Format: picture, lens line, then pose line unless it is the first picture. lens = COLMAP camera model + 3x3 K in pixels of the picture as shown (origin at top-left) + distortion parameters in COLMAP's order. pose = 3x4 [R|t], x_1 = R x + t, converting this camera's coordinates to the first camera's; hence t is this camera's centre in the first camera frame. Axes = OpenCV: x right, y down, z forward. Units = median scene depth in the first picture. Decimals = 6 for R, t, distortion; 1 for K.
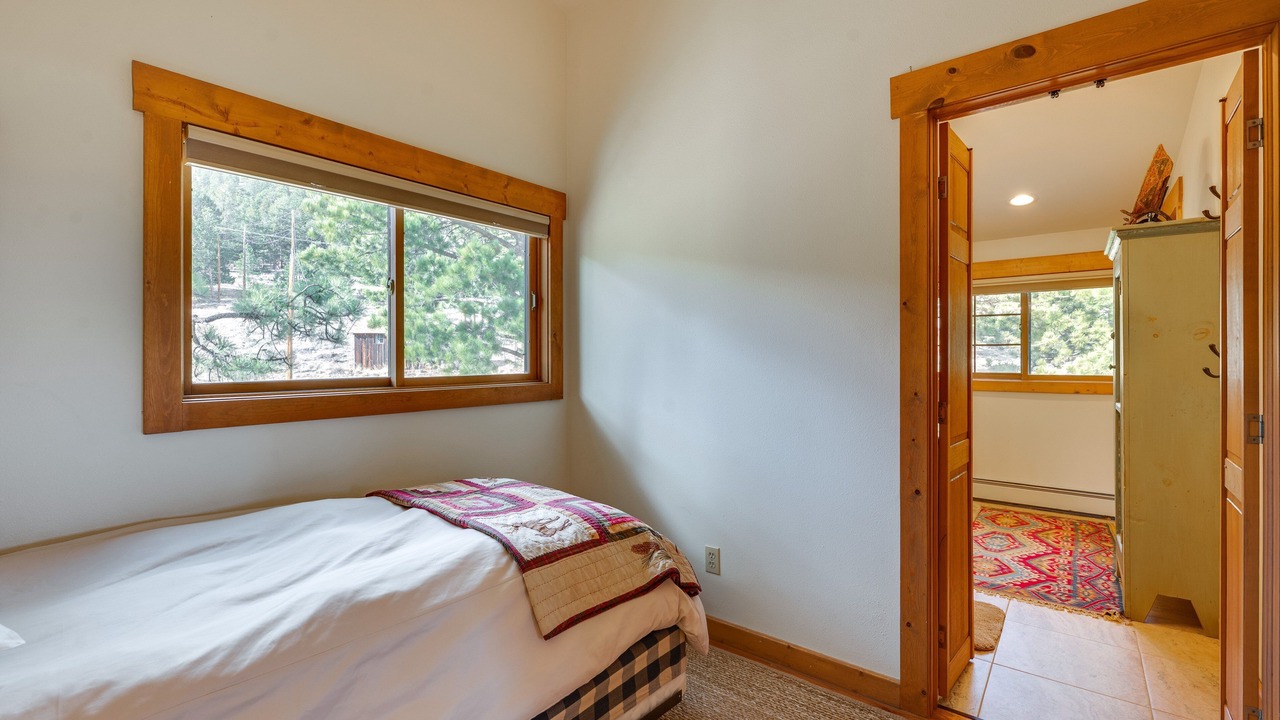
lens RADIAL K [[547.2, 0, 645.2], [0, 547.2, 350.0], [0, 0, 1]] dist [-0.003014, -0.000188]
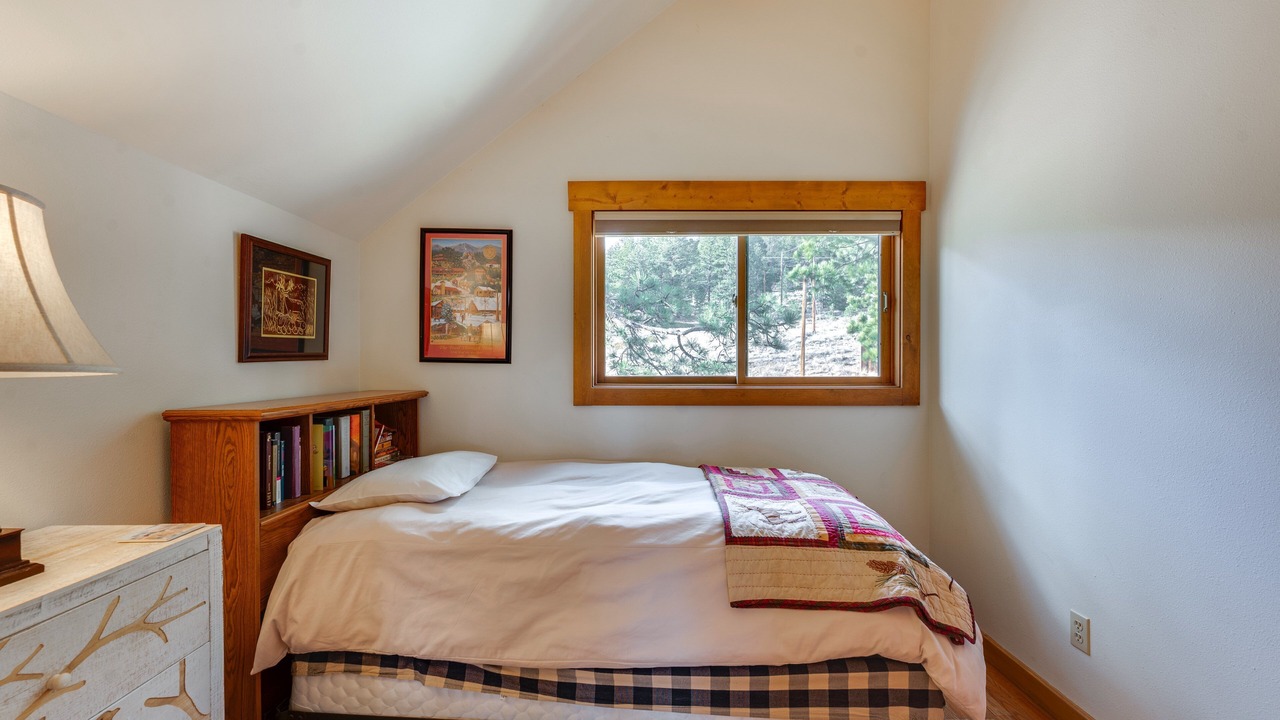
lens RADIAL K [[526.5, 0, 638.3], [0, 526.5, 362.5], [0, 0, 1]] dist [0.000150, -0.000512]
pose [[0.640628, 0.005195, -0.767834, 0.408042], [0.007585, 0.999886, 0.013093, 0.003298], [0.767814, -0.014211, 0.640516, 0.116312]]
